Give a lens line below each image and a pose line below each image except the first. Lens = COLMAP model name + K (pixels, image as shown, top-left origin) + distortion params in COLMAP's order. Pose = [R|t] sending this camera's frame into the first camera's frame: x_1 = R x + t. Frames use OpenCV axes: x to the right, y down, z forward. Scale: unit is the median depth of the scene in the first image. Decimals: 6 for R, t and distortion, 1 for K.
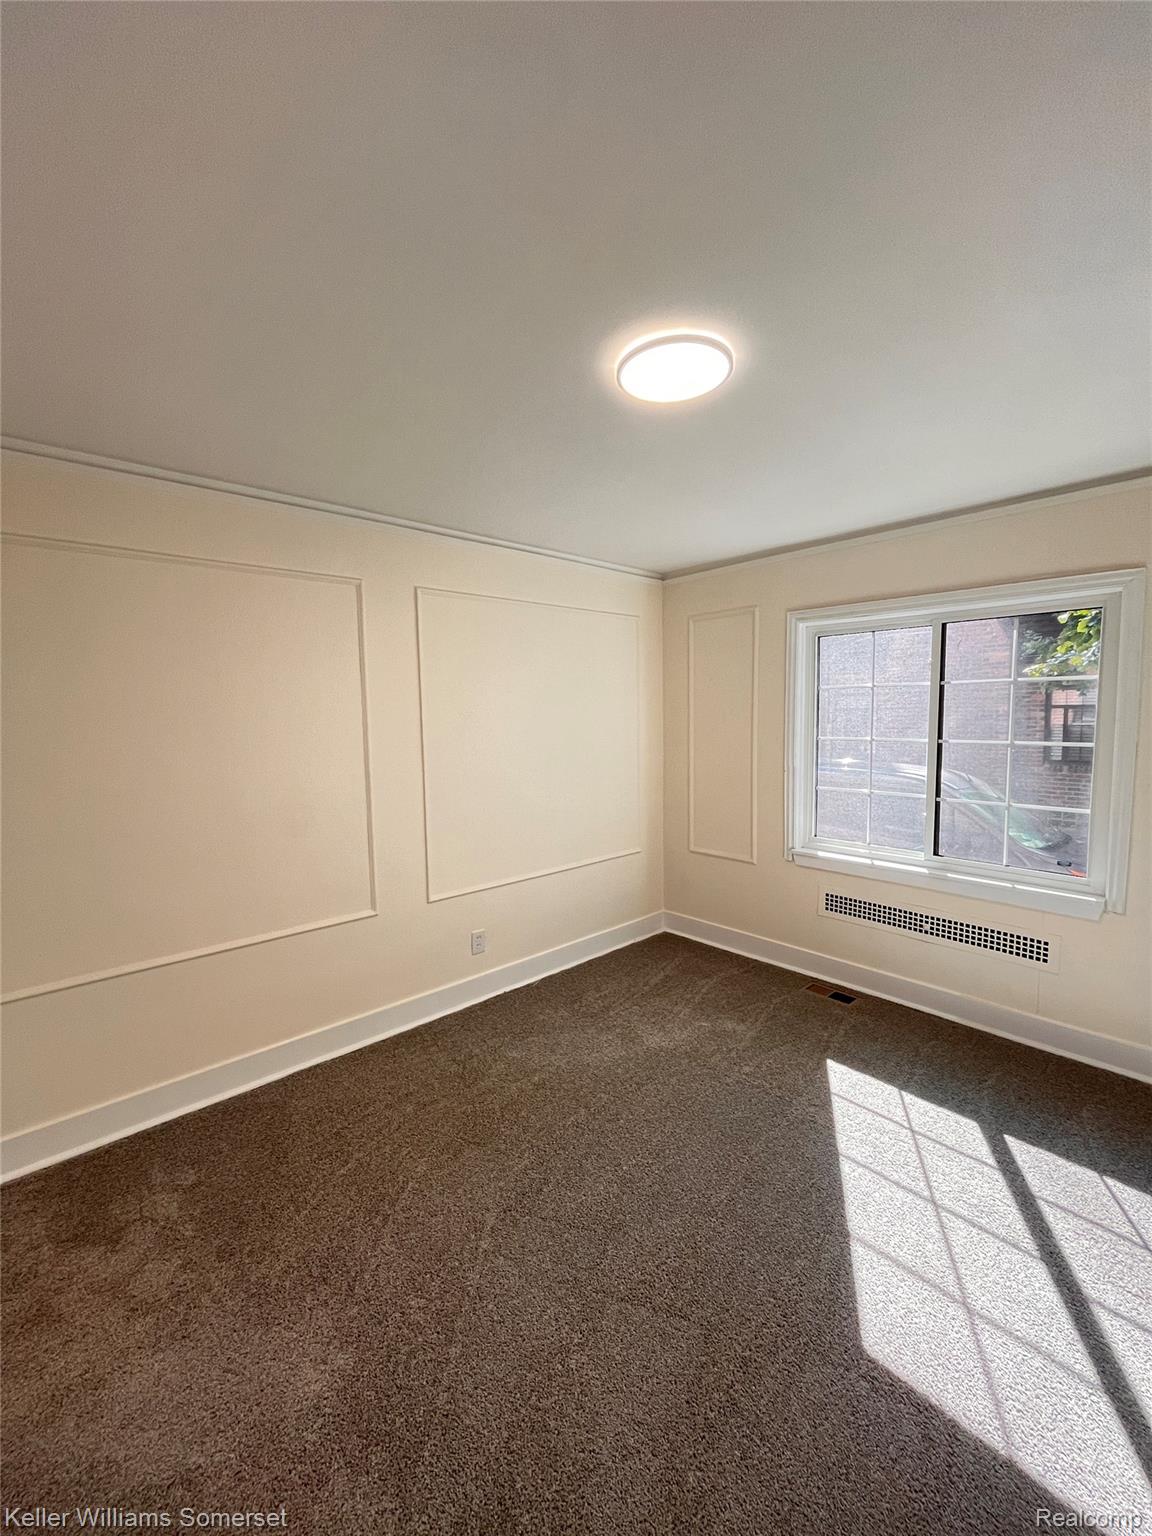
lens RADIAL K [[625.5, 0, 576.6], [0, 625.5, 763.8], [0, 0, 1]] dist [-0.000884, 0.000391]
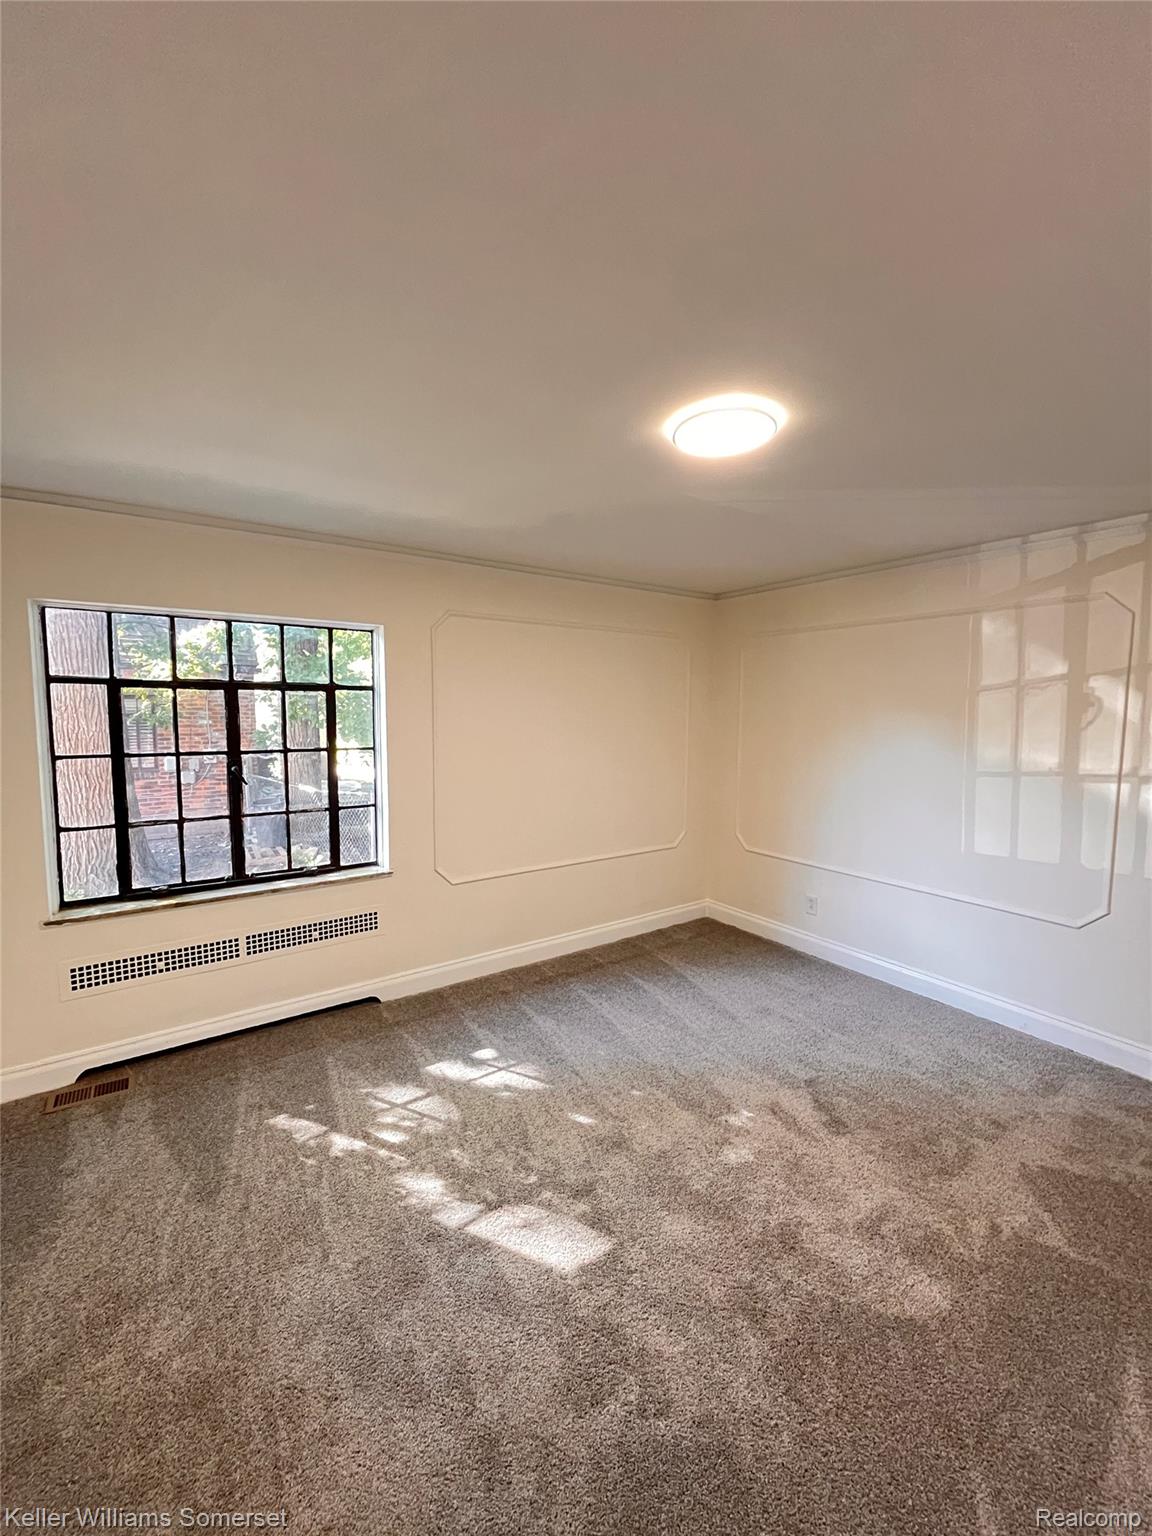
lens RADIAL K [[625.5, 0, 574.6], [0, 625.5, 764.1], [0, 0, 1]] dist [-0.000884, 0.000391]
pose [[0.120742, -0.067572, 0.990381, -0.244996], [0.095920, 0.993806, 0.056112, -0.021964], [-0.988039, 0.088222, 0.126476, 0.265676]]
